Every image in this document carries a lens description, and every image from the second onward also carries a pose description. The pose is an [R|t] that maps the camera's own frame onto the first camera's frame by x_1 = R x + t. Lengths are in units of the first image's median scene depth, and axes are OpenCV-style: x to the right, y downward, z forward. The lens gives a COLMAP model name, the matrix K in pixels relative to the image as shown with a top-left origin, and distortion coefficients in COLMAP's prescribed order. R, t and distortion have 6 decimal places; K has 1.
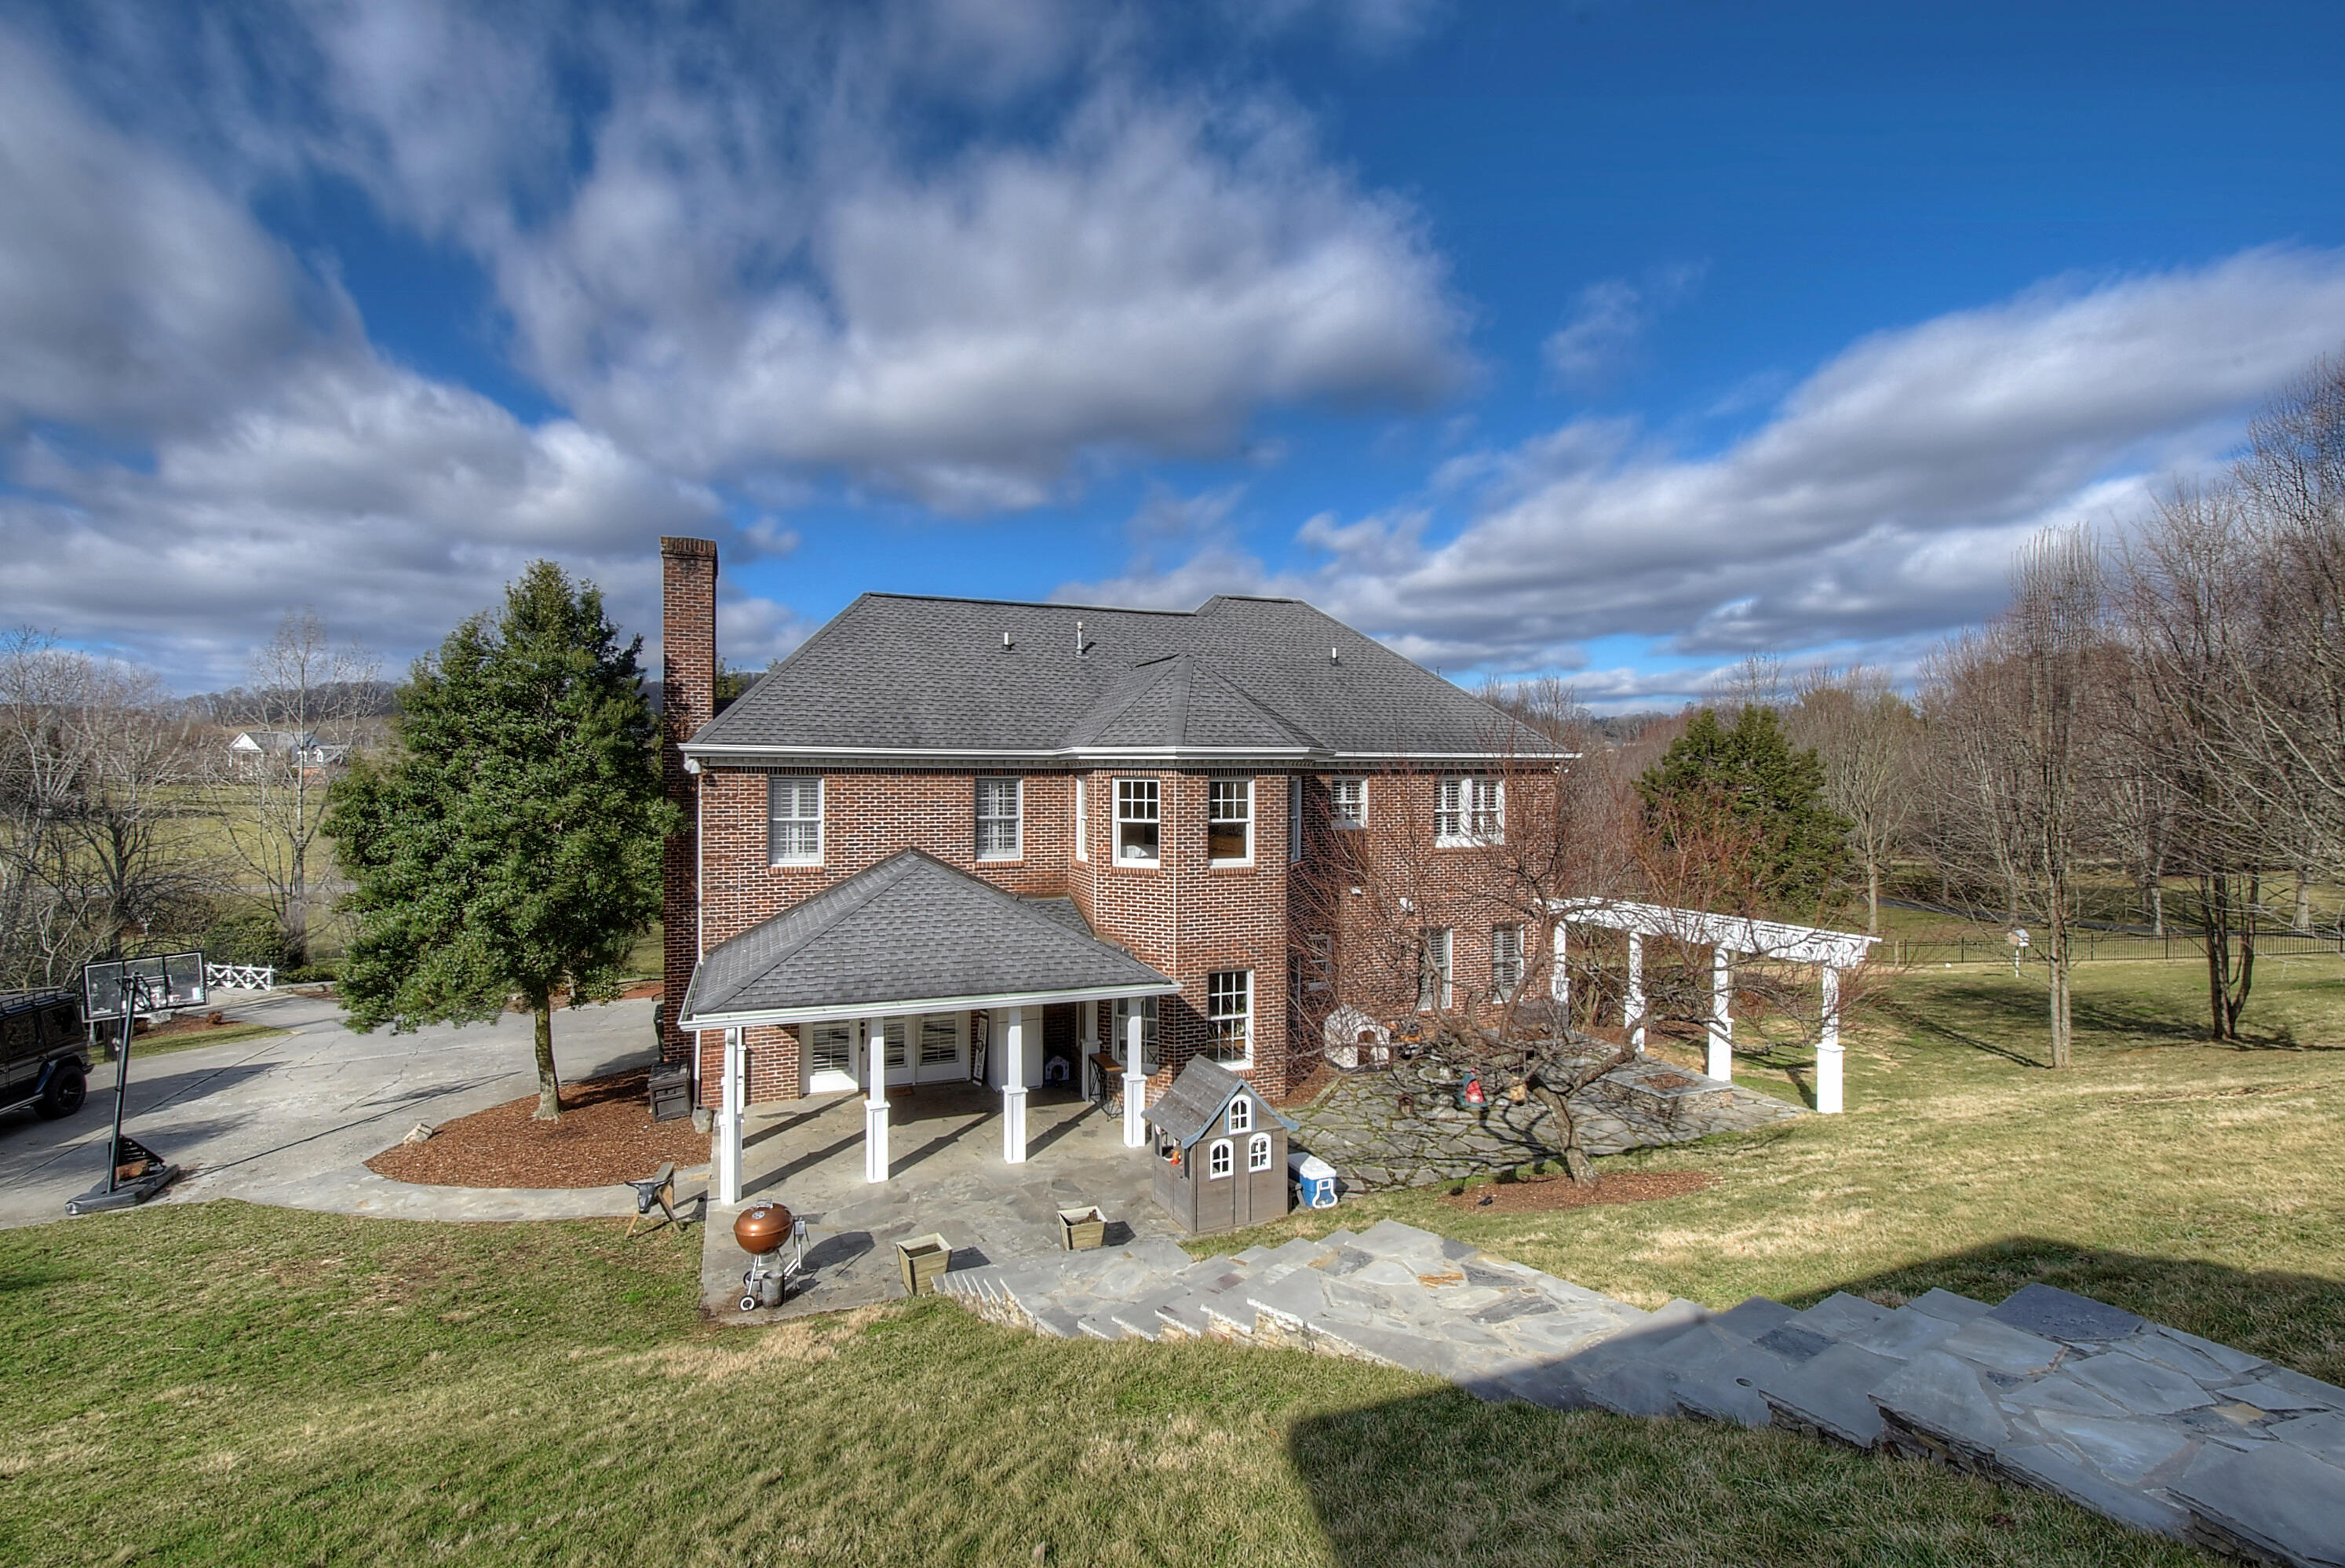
lens RADIAL K [[1074.0, 0, 1164.3], [0, 1074.0, 759.7], [0, 0, 1]] dist [-0.008492, -0.000355]
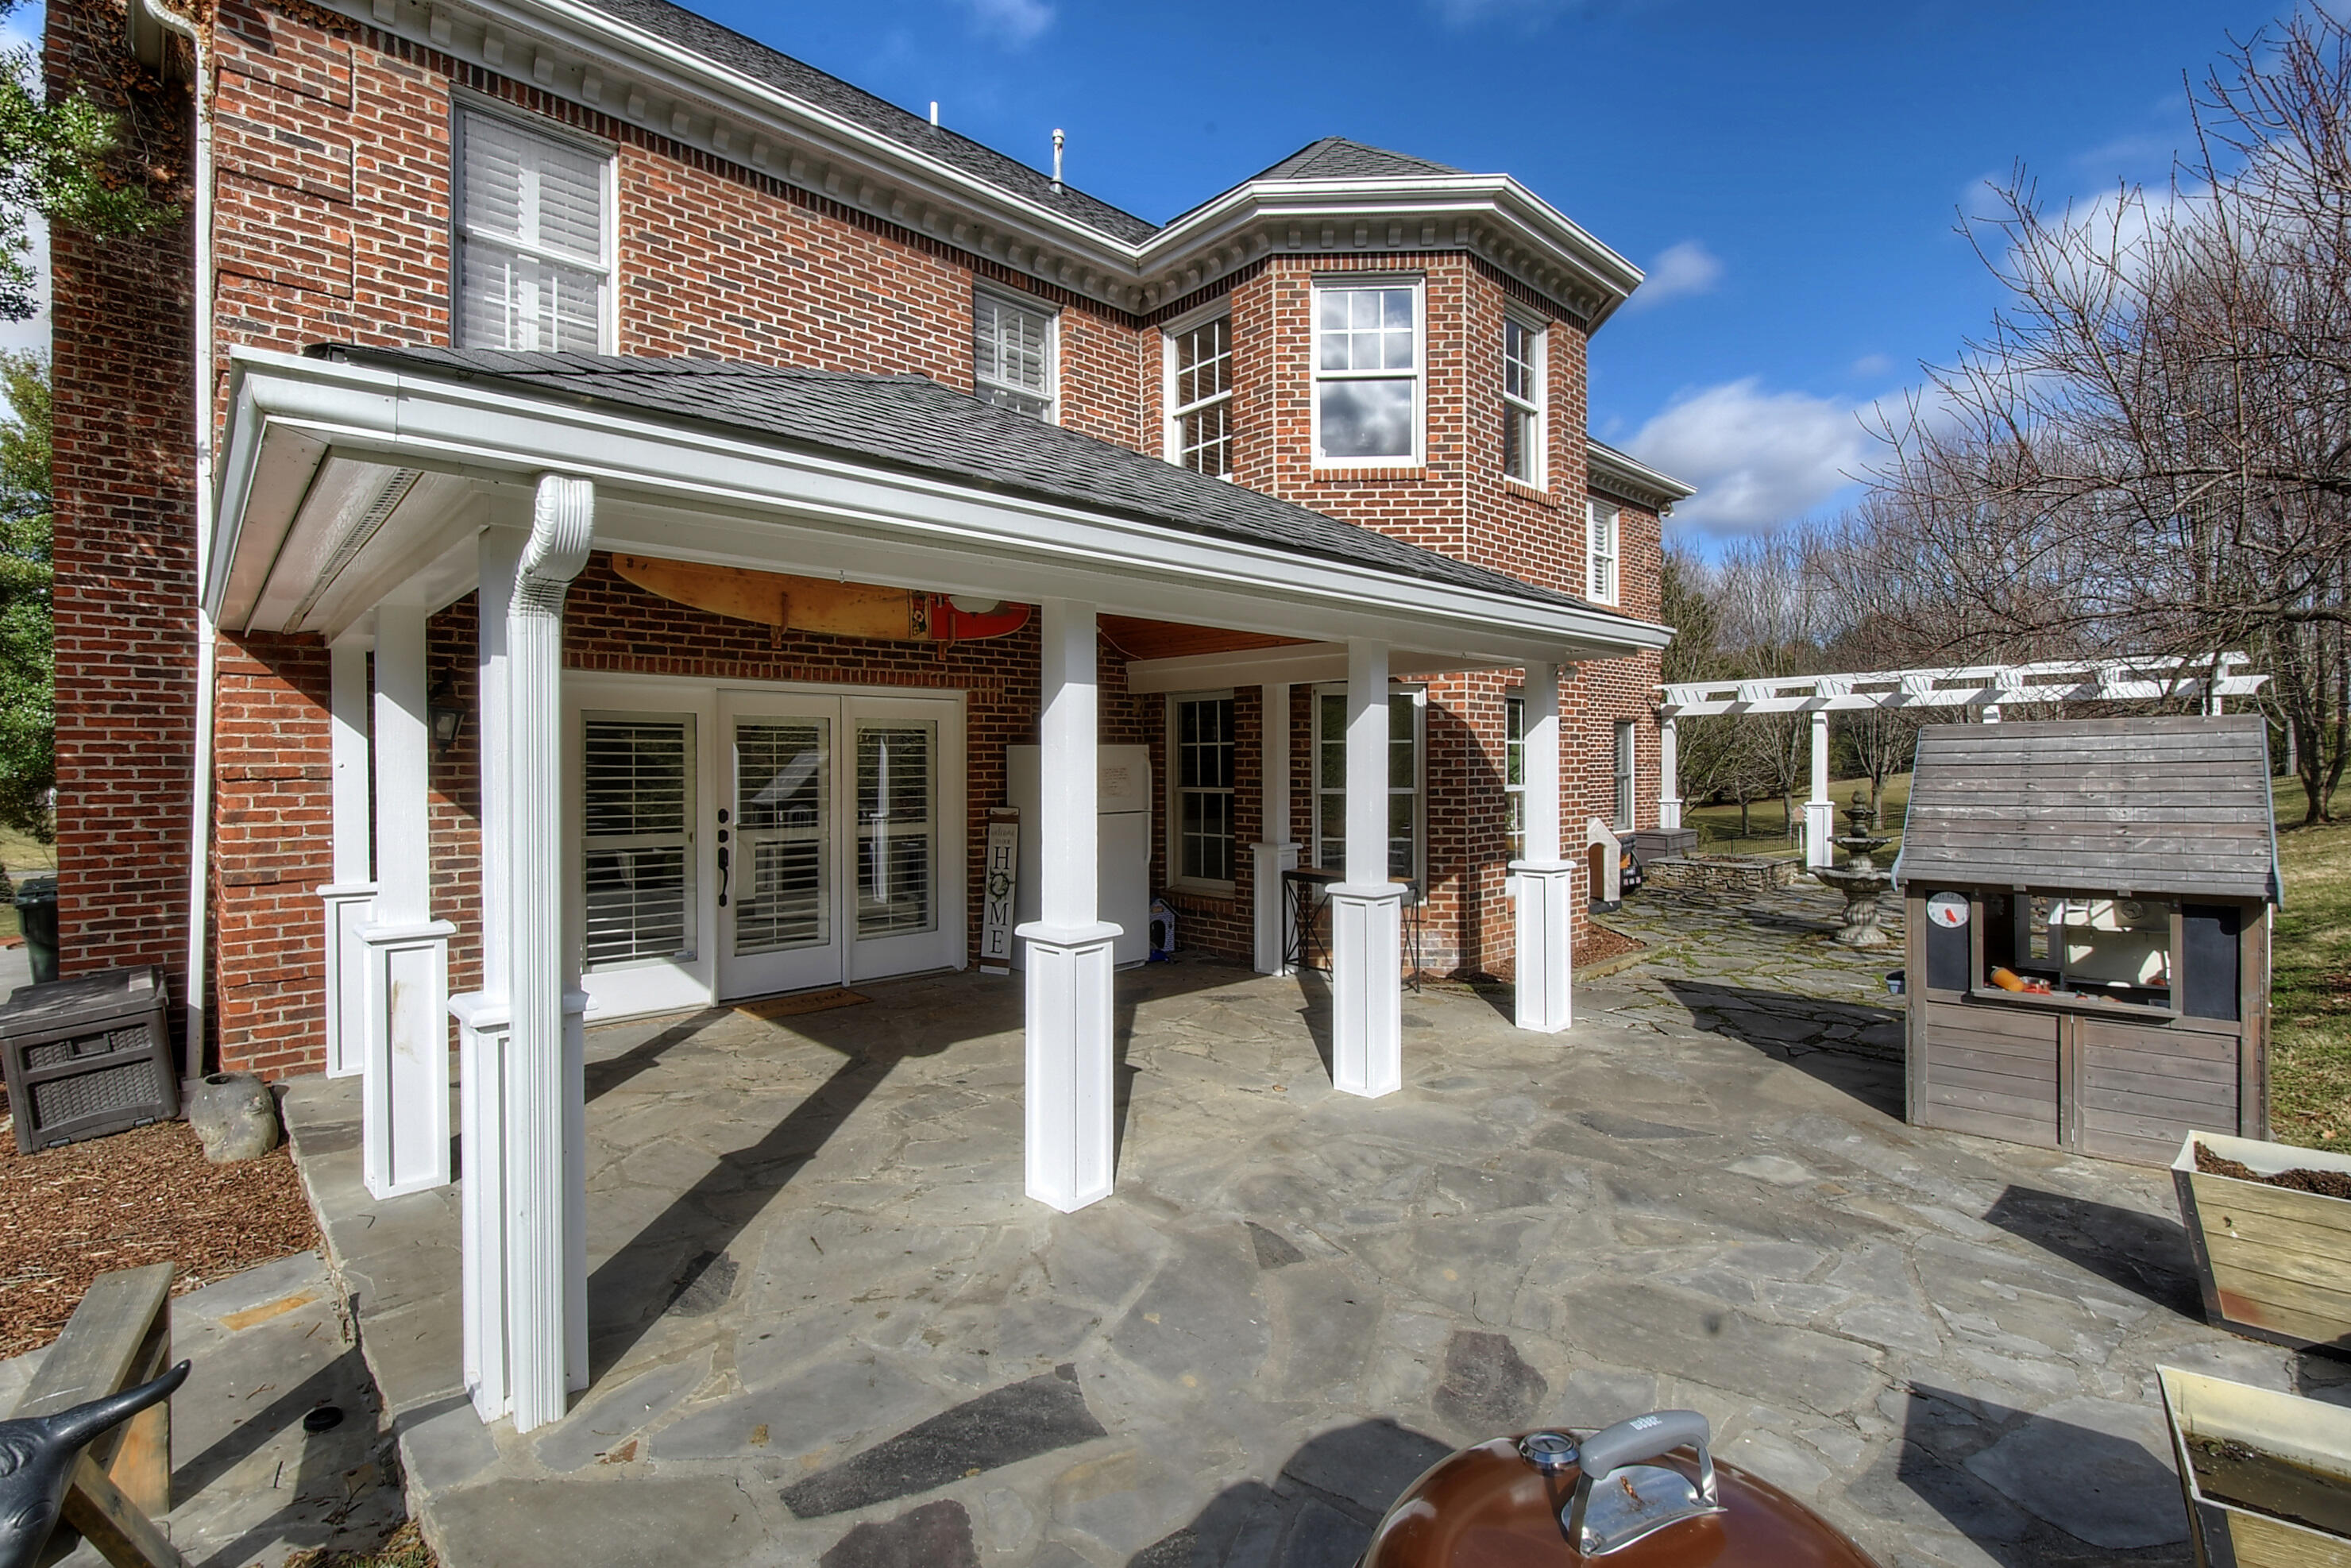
lens RADIAL K [[1076.8, 0, 1167.3], [0, 1076.8, 759.6], [0, 0, 1]] dist [-0.008492, -0.000355]
pose [[0.927238, -0.010244, 0.374331, -0.354645], [0.008572, 0.999944, 0.006132, 0.278953], [-0.374373, -0.002477, 0.927275, 0.740422]]
